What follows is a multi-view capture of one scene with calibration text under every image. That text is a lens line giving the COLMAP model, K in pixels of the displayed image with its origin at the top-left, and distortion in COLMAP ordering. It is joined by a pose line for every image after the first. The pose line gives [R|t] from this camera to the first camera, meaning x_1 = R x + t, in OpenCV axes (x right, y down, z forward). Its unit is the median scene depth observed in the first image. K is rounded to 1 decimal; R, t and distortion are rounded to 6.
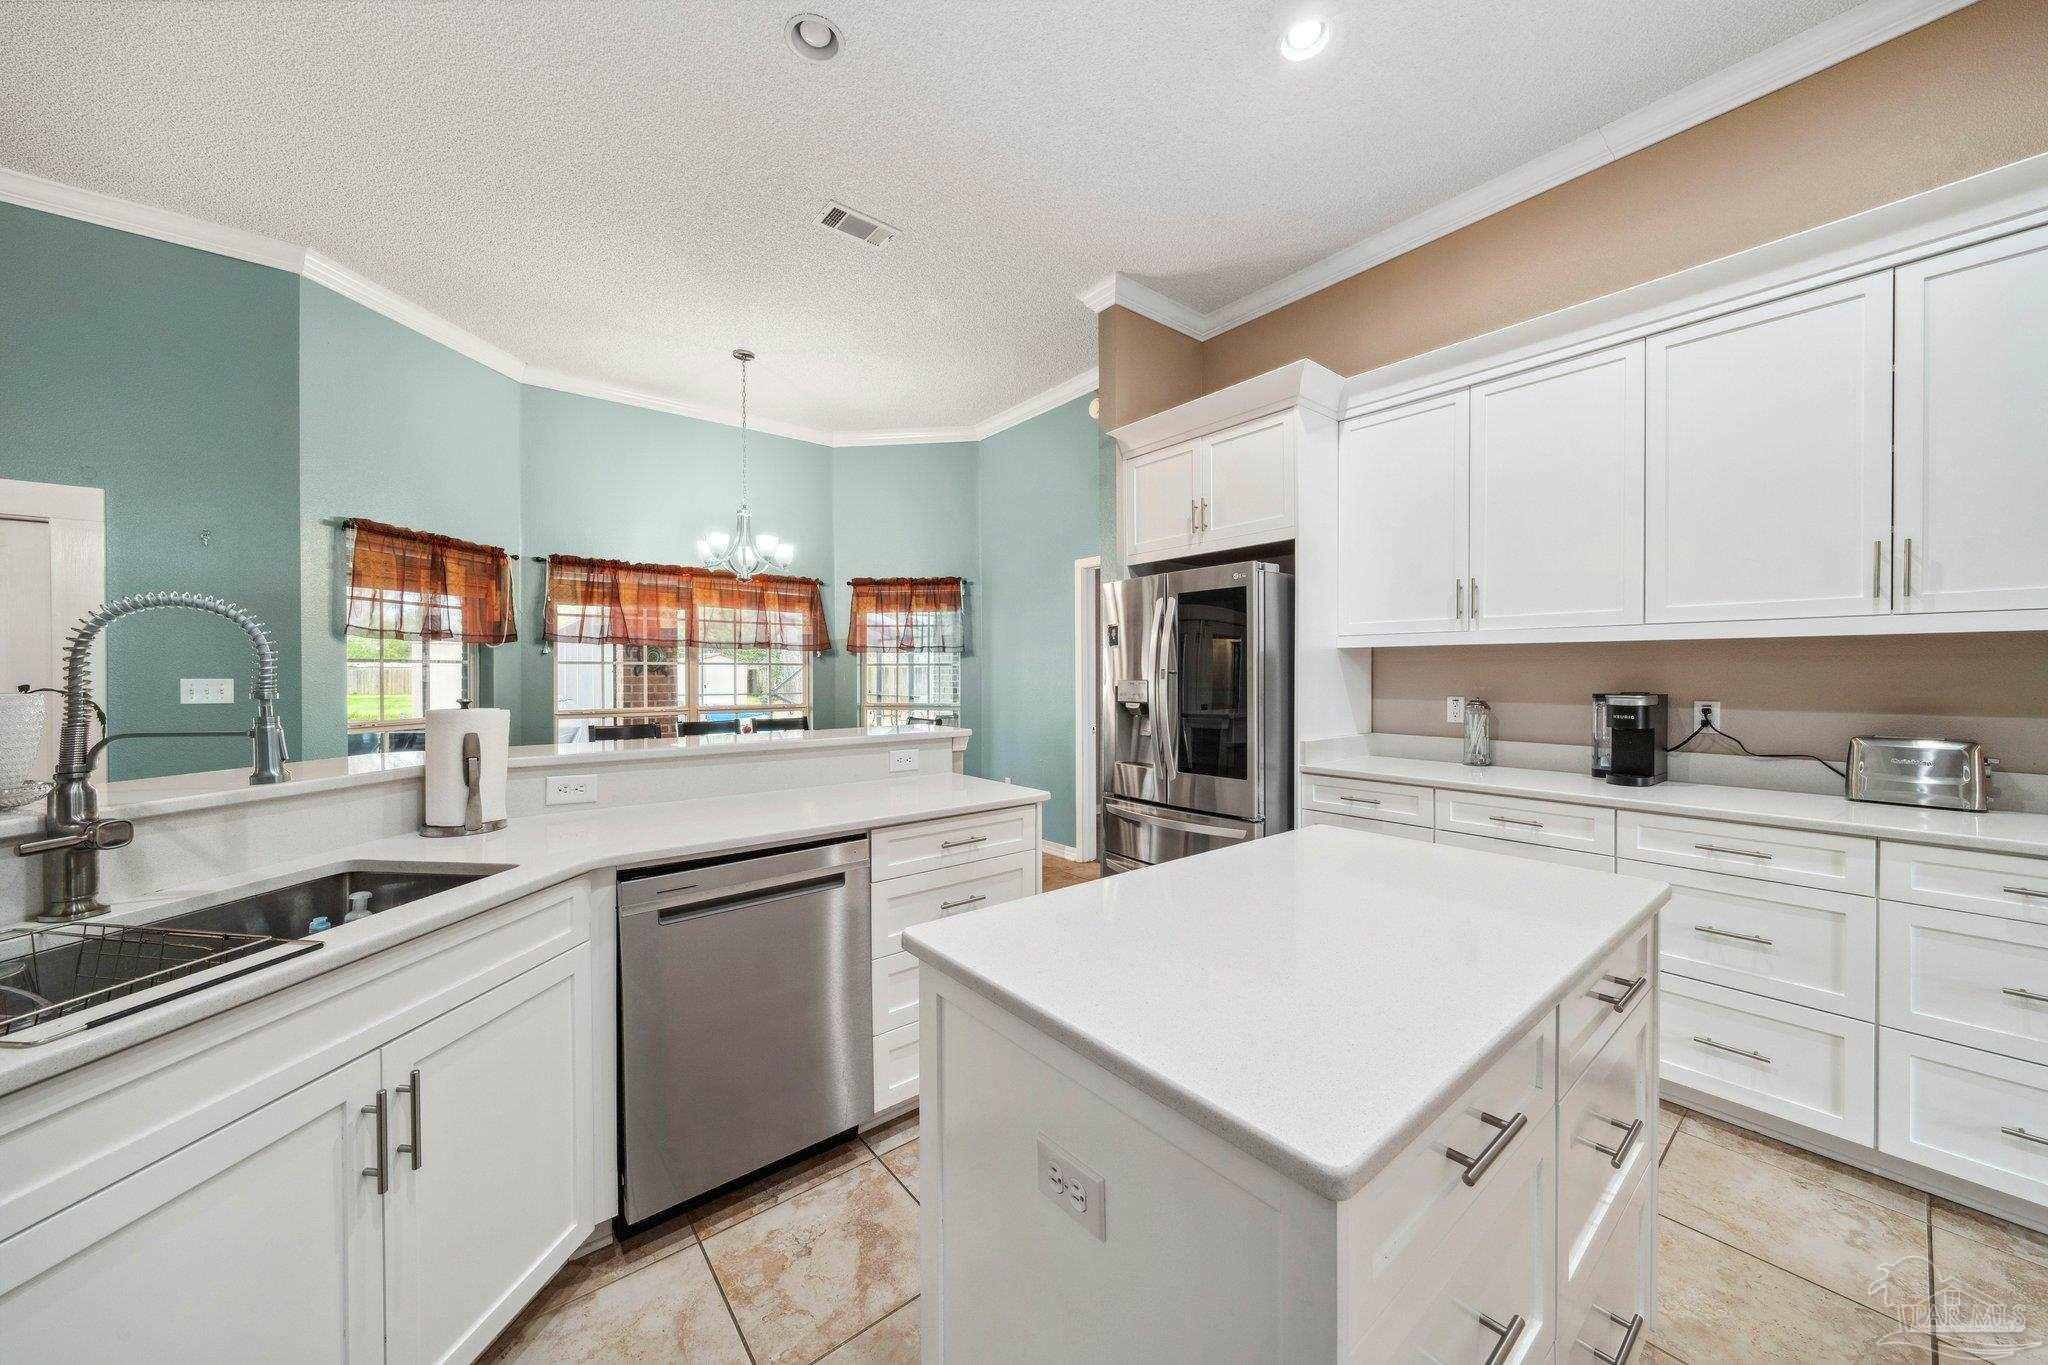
lens RADIAL K [[727.5, 0, 1030.2], [0, 727.5, 677.1], [0, 0, 1]] dist [-0.002156, -0.000153]
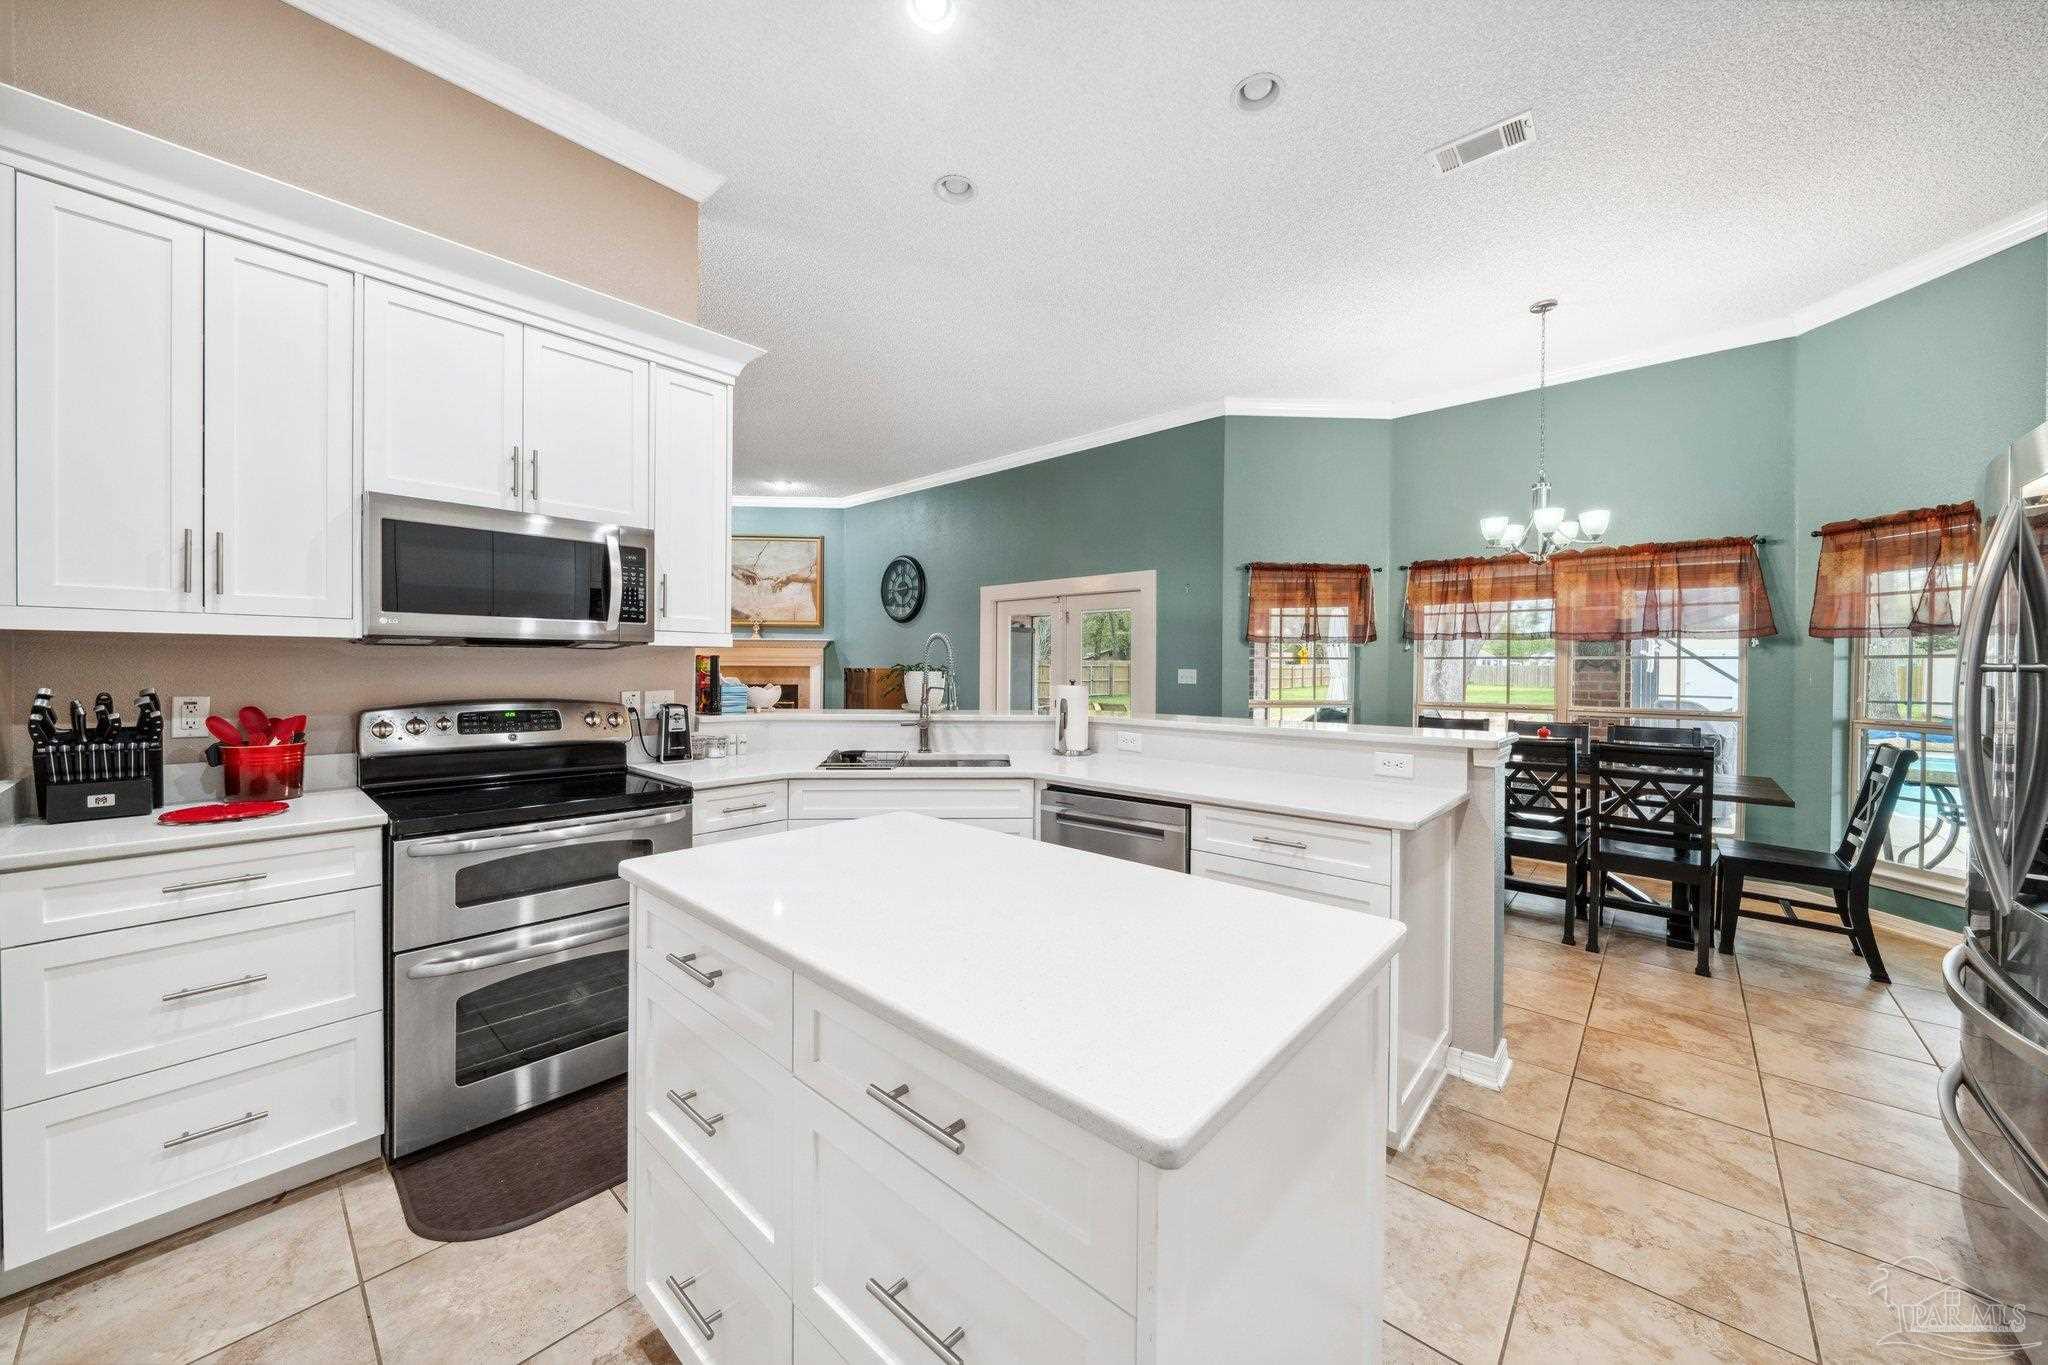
lens RADIAL K [[727.5, 0, 1023.3], [0, 727.5, 672.4], [0, 0, 1]] dist [-0.002156, -0.000153]
pose [[0.157155, 0.009955, -0.987524, 0.352330], [-0.011617, 0.999899, 0.008231, -0.000065], [0.987506, 0.010179, 0.157255, 0.226760]]
